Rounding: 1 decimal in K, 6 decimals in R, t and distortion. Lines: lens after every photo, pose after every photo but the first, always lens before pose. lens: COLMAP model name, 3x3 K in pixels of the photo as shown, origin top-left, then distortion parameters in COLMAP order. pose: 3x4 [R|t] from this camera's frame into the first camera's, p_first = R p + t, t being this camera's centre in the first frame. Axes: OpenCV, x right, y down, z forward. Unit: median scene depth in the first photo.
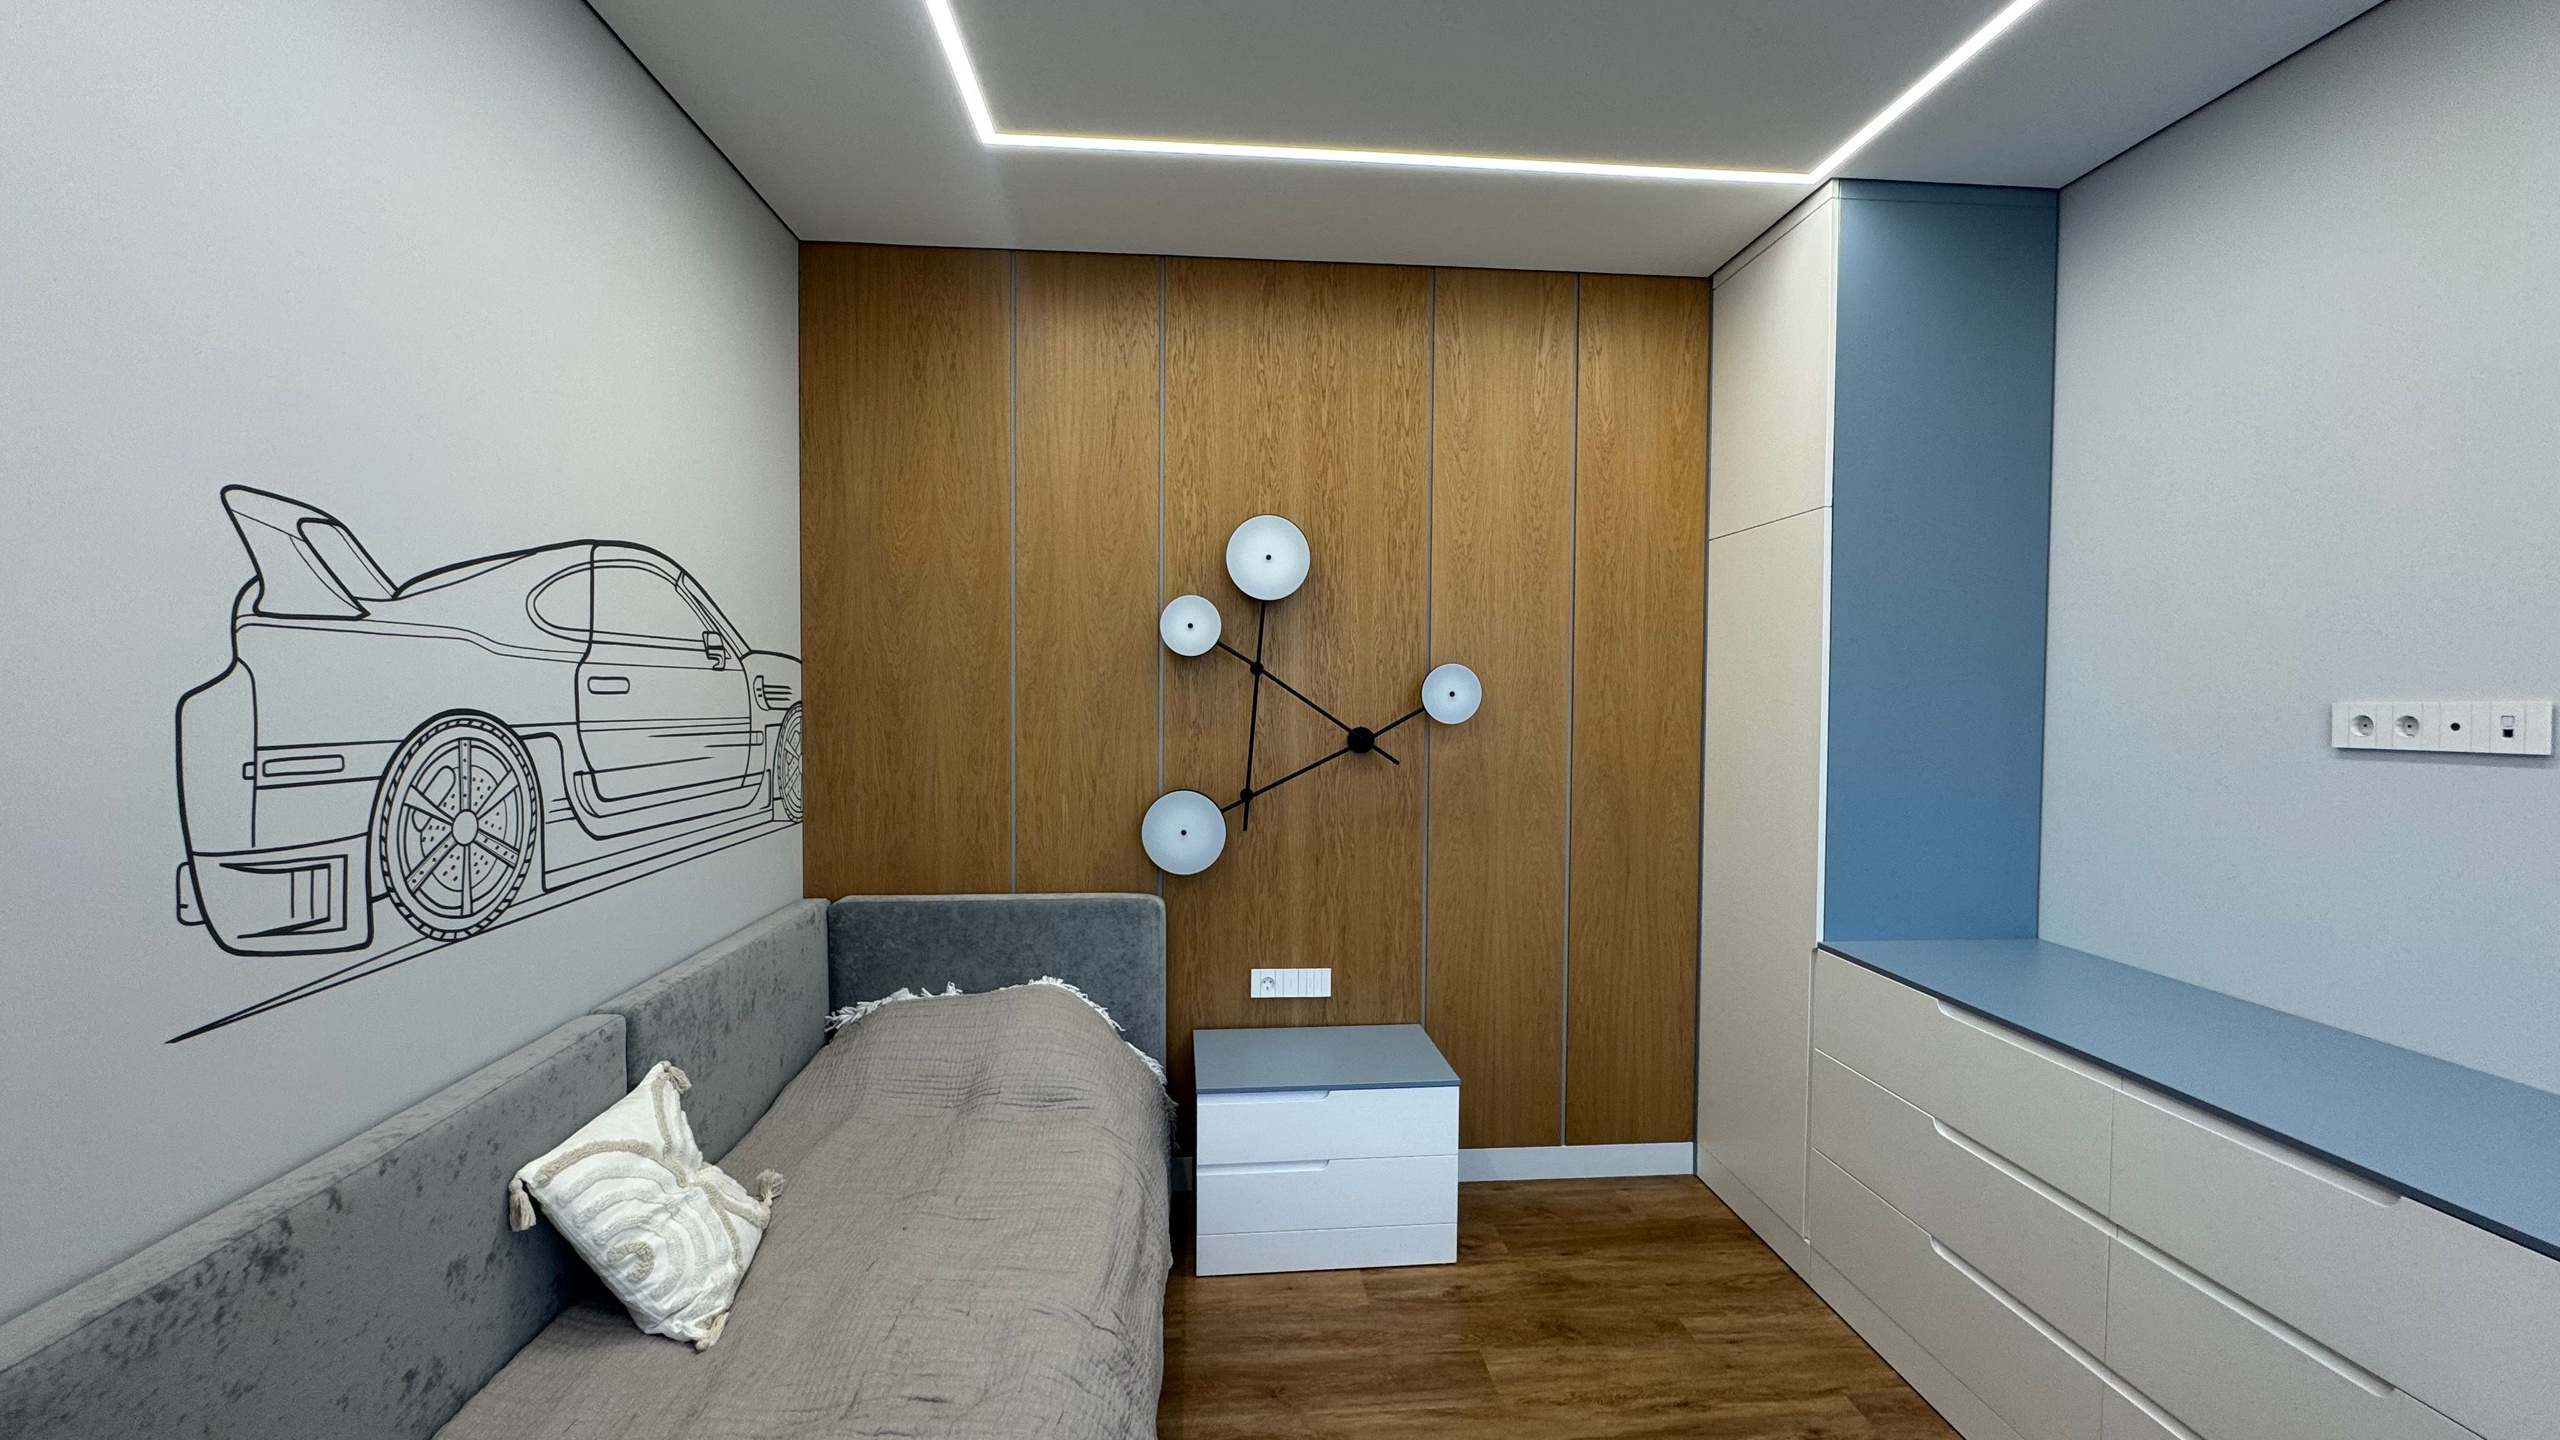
lens RADIAL K [[1020.7, 0, 1280.0], [0, 1020.7, 720.0], [0, 0, 1]] dist [-0.000428, 0.000250]
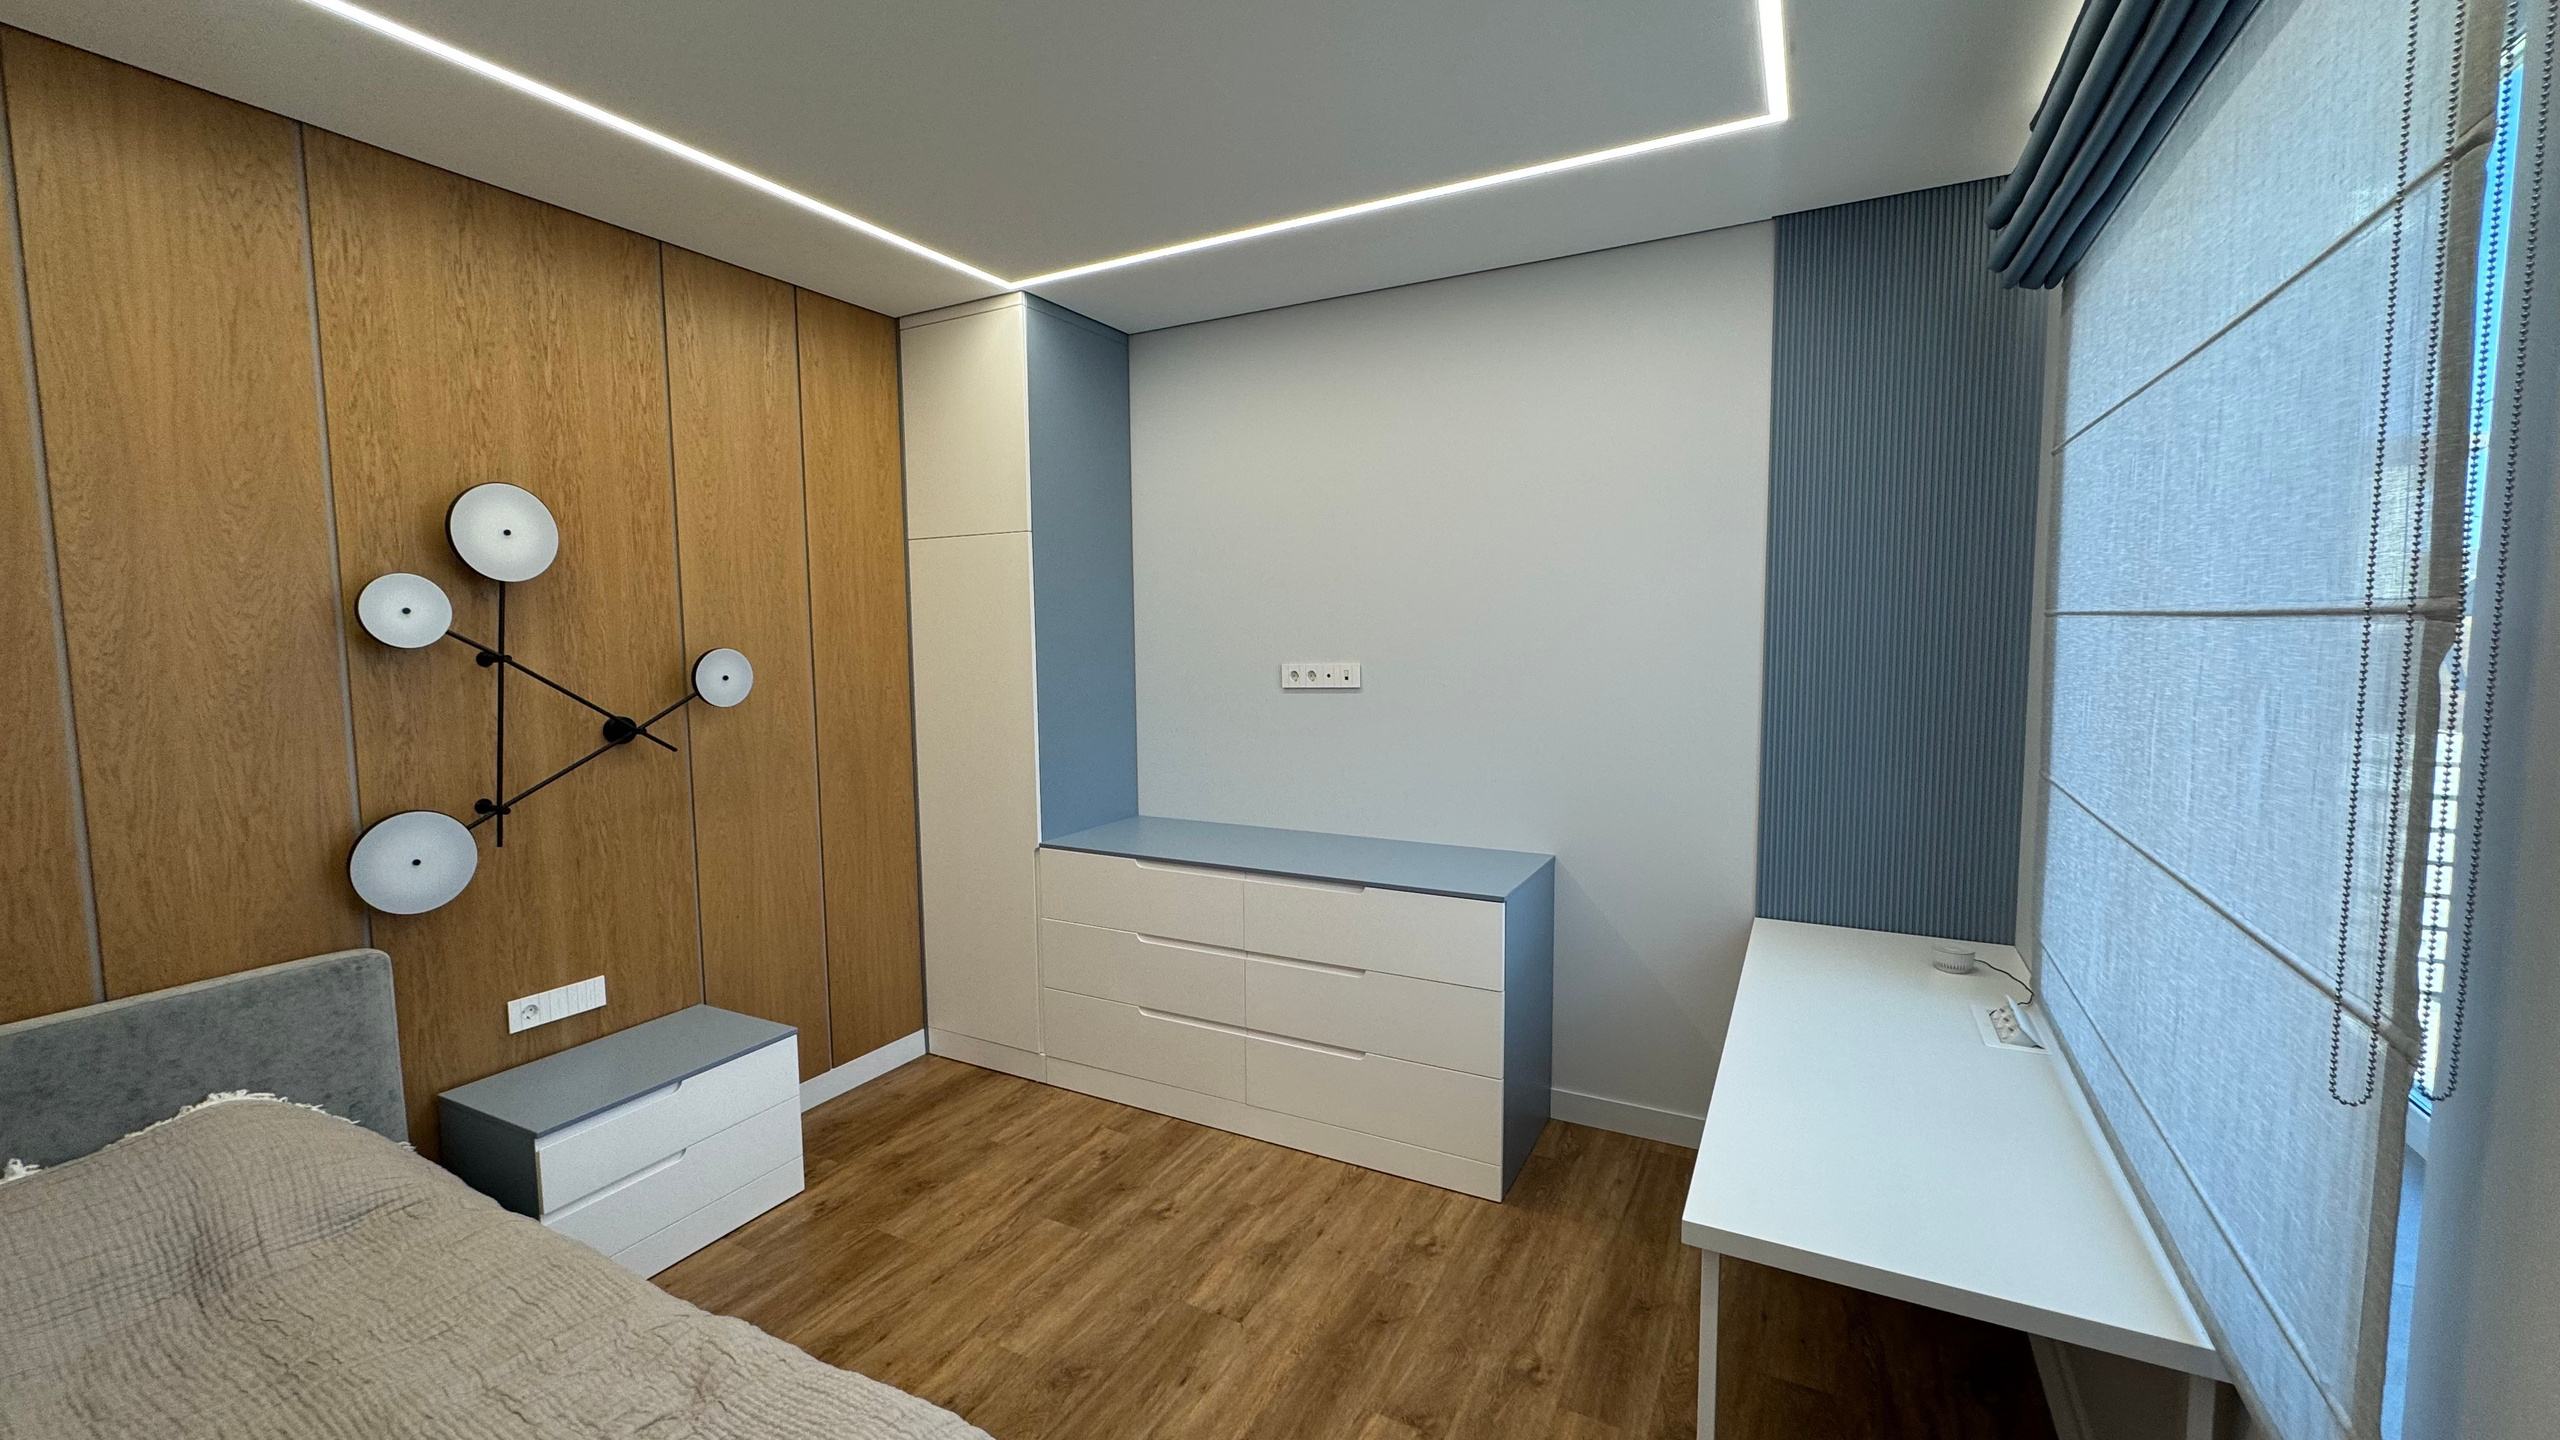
lens RADIAL K [[1020.7, 0, 1280.0], [0, 1020.7, 720.0], [0, 0, 1]] dist [-0.000428, 0.000250]
pose [[0.538703, -0.085469, 0.838149, -0.396134], [0.039338, 0.996308, 0.076313, -0.039473], [-0.841577, -0.008139, 0.540076, -0.031129]]
